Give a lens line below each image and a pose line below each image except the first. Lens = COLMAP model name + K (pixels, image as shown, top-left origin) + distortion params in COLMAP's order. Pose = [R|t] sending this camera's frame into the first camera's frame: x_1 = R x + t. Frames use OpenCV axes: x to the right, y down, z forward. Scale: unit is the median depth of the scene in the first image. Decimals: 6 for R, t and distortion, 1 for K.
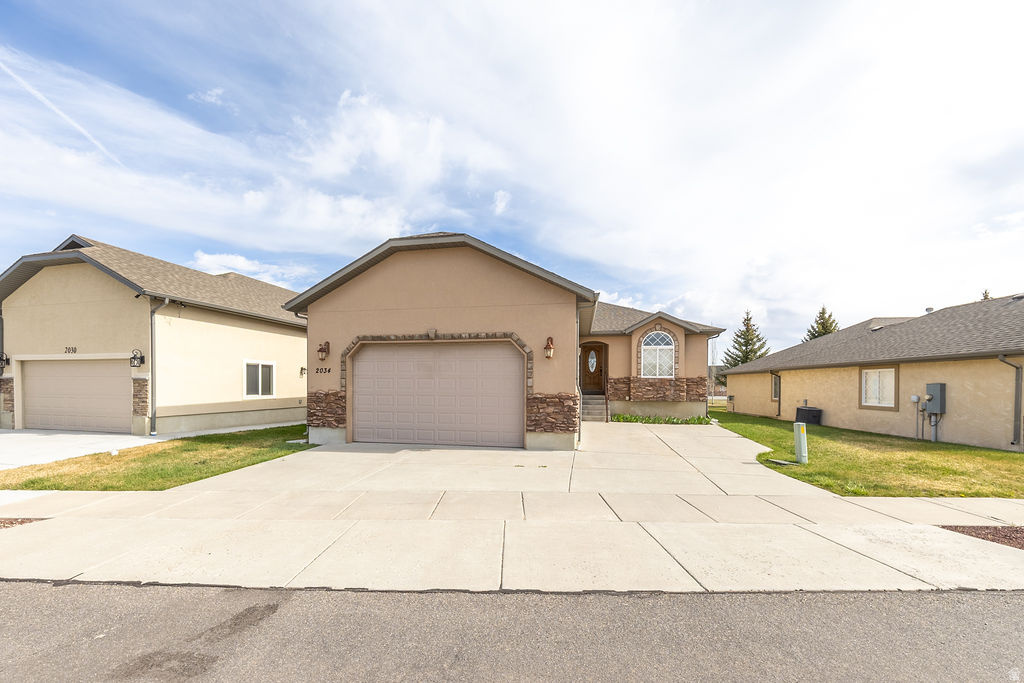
lens RADIAL K [[394.7, 0, 509.7], [0, 394.7, 388.4], [0, 0, 1]] dist [-0.002266, -0.000510]
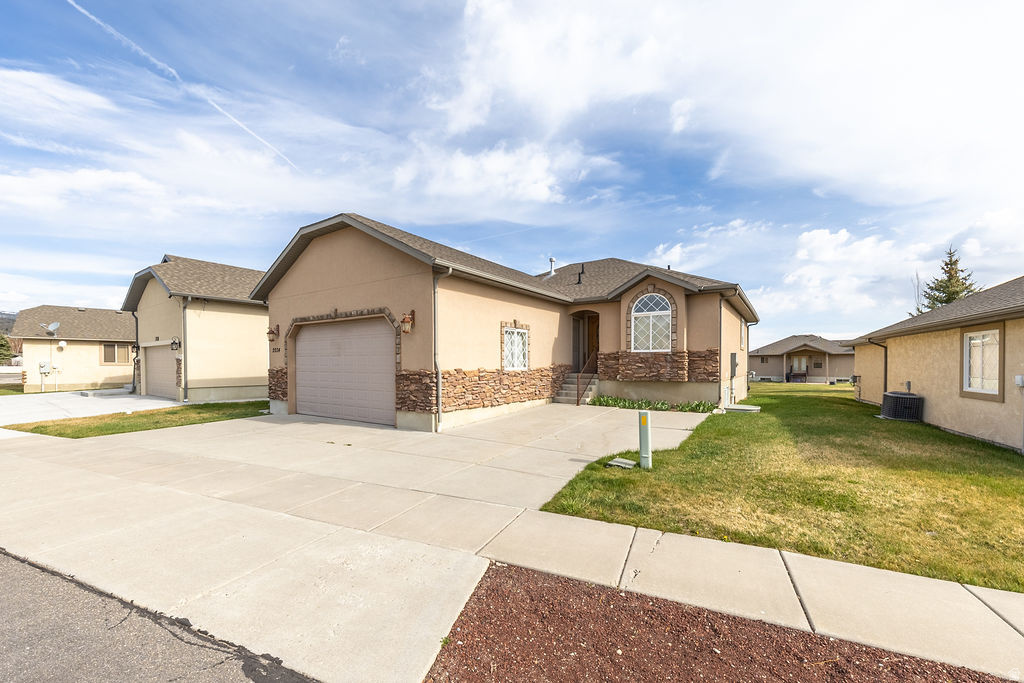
lens RADIAL K [[416.8, 0, 509.3], [0, 416.8, 372.4], [0, 0, 1]] dist [-0.003213, 0.000054]
pose [[0.916669, 0.003255, -0.399634, 0.630845], [0.001365, 0.999935, 0.011276, 0.006597], [0.399645, -0.010881, 0.916606, 0.161040]]
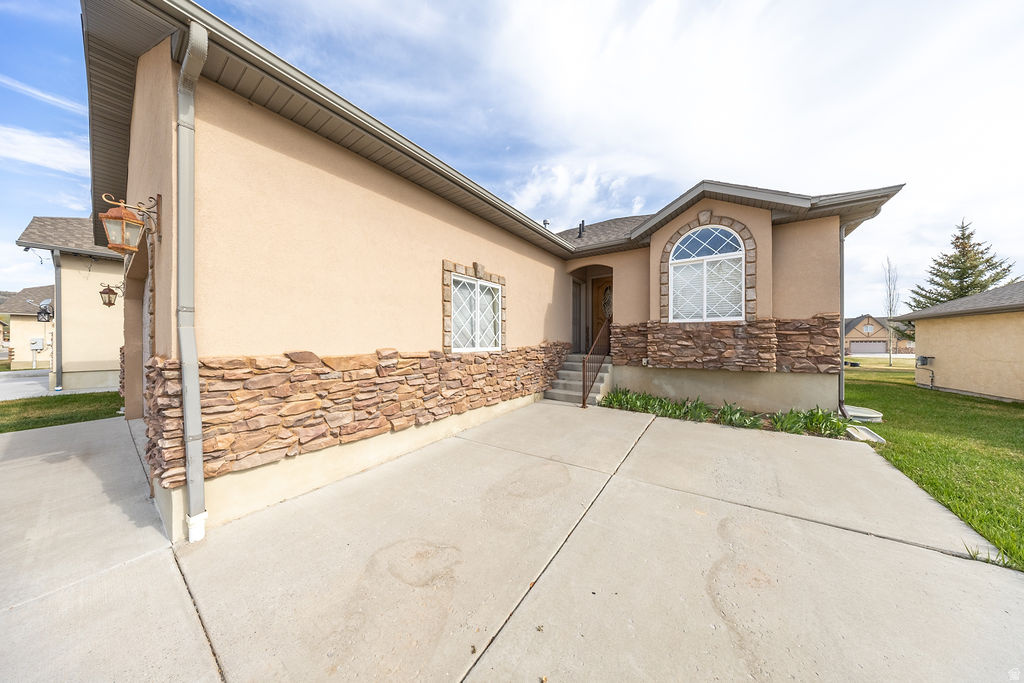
lens RADIAL K [[303.4, 0, 511.9], [0, 303.4, 343.9], [0, 0, 1]] dist [-0.007026, 0.000366]
pose [[0.907525, -0.000503, -0.419998, 0.443938], [-0.000397, 0.999998, -0.002056, 0.002122], [0.419998, 0.002032, 0.907523, 0.789931]]
